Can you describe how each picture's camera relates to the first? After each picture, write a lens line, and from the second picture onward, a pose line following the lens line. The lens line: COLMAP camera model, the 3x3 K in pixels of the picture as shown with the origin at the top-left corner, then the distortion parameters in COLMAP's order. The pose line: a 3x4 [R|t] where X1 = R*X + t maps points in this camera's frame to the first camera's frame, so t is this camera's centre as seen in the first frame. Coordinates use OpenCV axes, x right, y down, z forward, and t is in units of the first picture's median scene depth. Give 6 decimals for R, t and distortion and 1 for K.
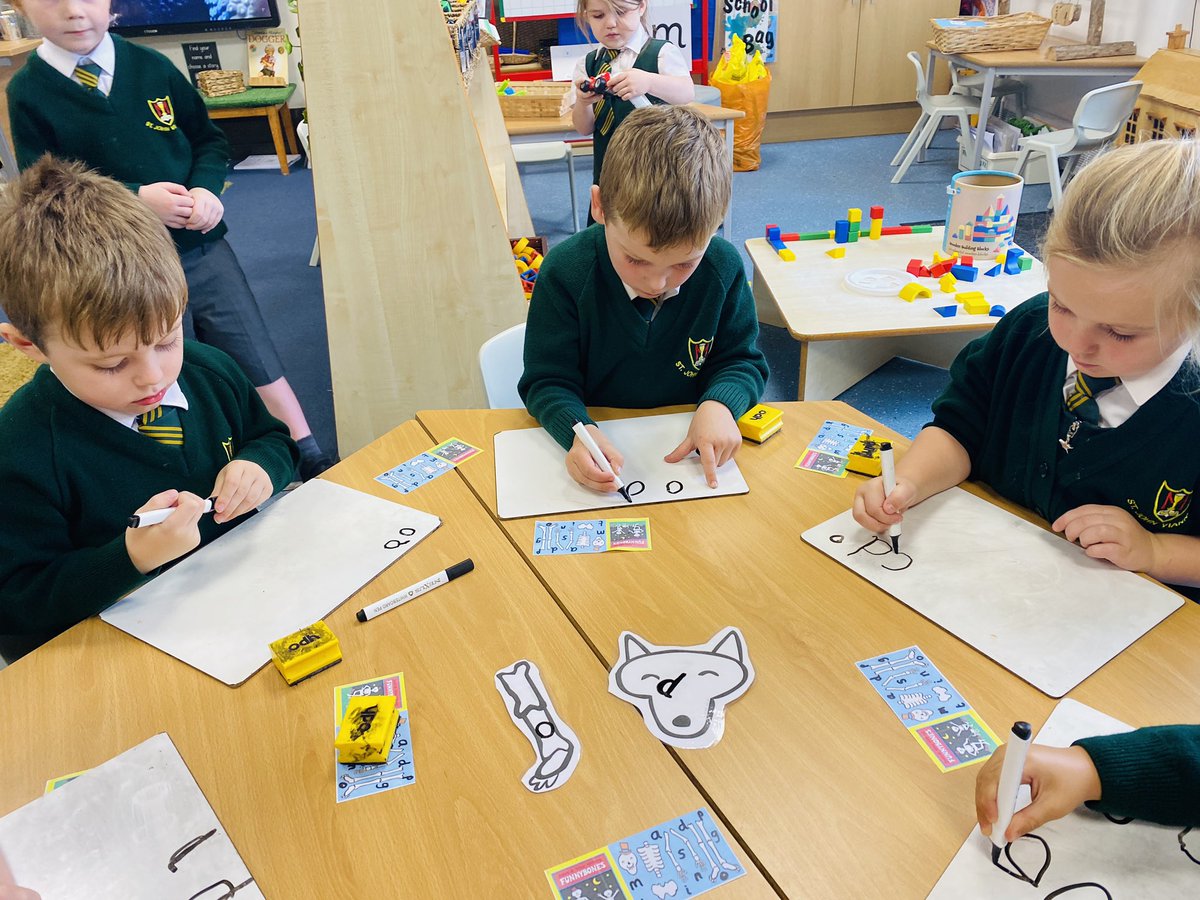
lens RADIAL K [[871.3, 0, 601.2], [0, 871.3, 426.2], [0, 0, 1]] dist [0.004260, -0.004177]
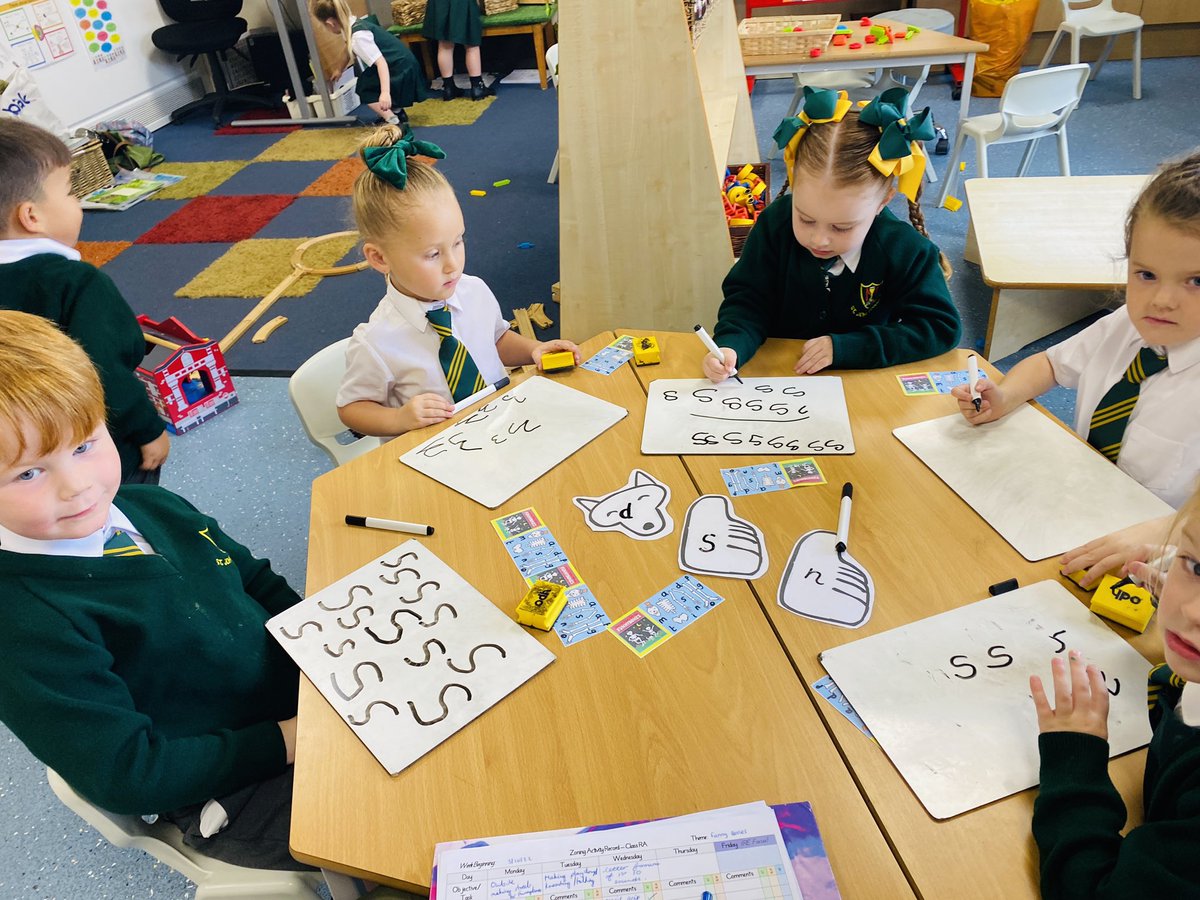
lens RADIAL K [[871.3, 0, 601.2], [0, 871.3, 426.2], [0, 0, 1]] dist [0.004260, -0.004177]
pose [[0.961455, 0.117364, -0.248656, 0.039554], [-0.091829, 0.989461, 0.111954, -0.005203], [0.259175, -0.084805, 0.962100, -0.095715]]
